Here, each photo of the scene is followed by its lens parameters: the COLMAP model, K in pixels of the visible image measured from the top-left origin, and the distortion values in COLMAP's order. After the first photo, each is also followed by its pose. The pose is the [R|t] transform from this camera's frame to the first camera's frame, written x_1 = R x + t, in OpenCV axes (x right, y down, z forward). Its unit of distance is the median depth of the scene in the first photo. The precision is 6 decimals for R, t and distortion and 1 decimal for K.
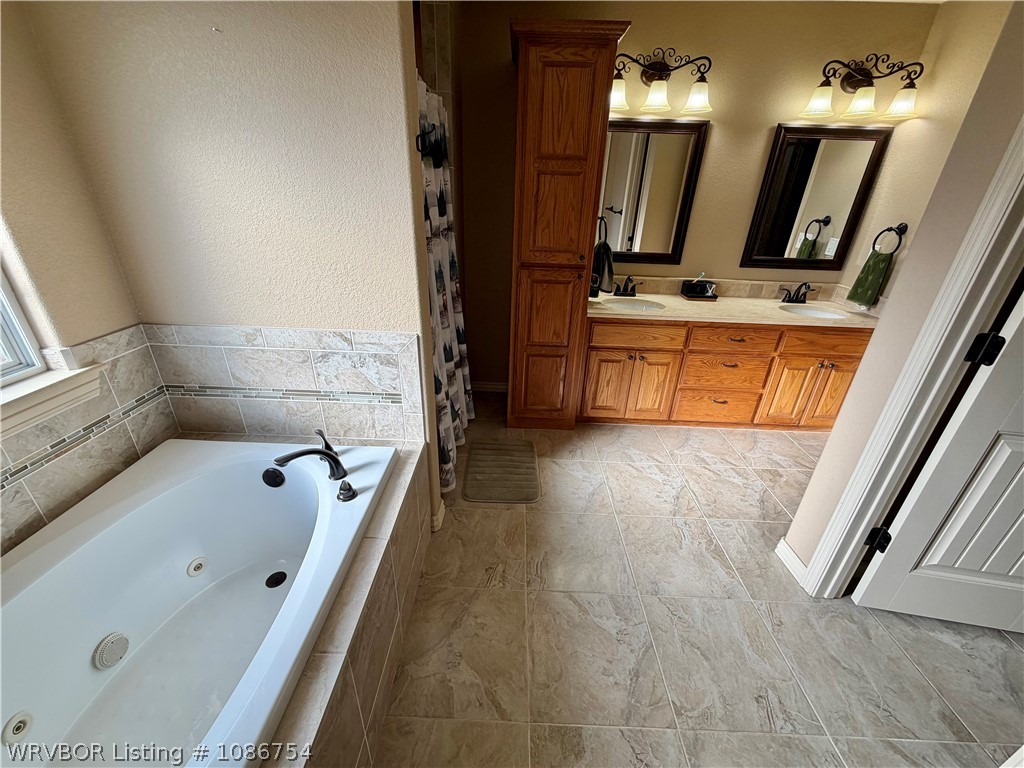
lens RADIAL K [[408.1, 0, 508.7], [0, 408.1, 384.6], [0, 0, 1]] dist [0.000431, -0.000300]
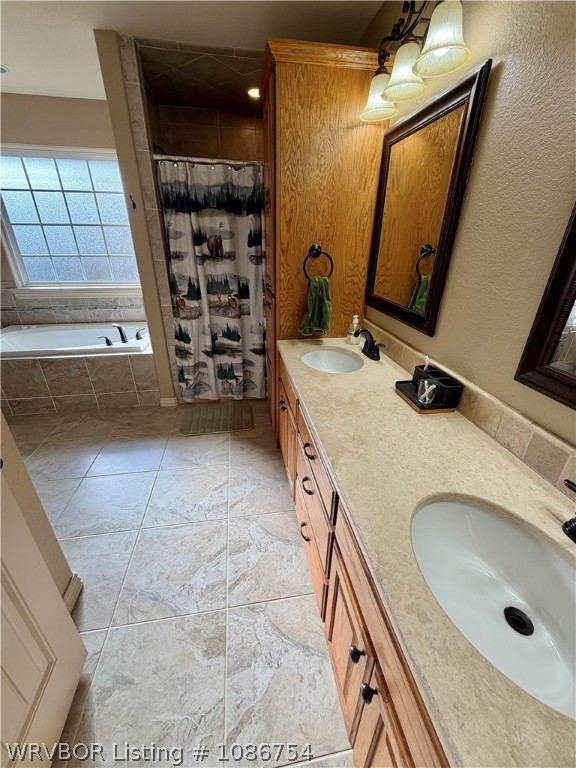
lens RADIAL K [[306.1, 0, 289.4], [0, 306.1, 380.3], [0, 0, 1]] dist [0.000431, -0.000300]
pose [[0.187568, 0.386338, -0.903084, 1.436585], [-0.424808, 0.860878, 0.280050, -0.492382], [0.885639, 0.331109, 0.325593, 1.233951]]
